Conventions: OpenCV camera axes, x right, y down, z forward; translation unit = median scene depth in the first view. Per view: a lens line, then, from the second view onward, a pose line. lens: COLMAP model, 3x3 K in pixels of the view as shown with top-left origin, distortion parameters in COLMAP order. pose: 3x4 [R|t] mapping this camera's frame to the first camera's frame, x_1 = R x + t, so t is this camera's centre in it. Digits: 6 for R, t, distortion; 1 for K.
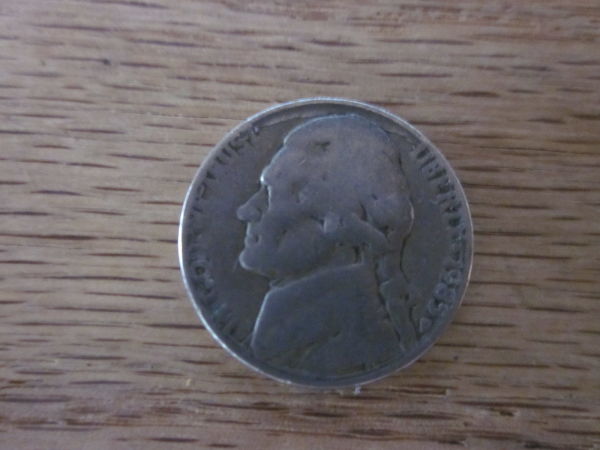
lens RADIAL K [[496.4, 0, 300.0], [0, 496.4, 225.0], [0, 0, 1]] dist [-0.001080, -0.011731]
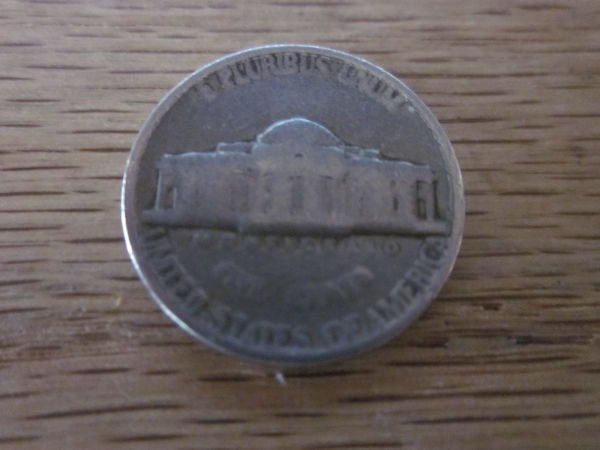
lens RADIAL K [[496.4, 0, 300.0], [0, 496.4, 225.0], [0, 0, 1]] dist [-0.001080, -0.011731]
pose [[0.995290, -0.071237, 0.065747, 0.033399], [0.079502, 0.987905, -0.133127, 0.311359], [-0.055468, 0.137727, 0.988916, 0.129391]]
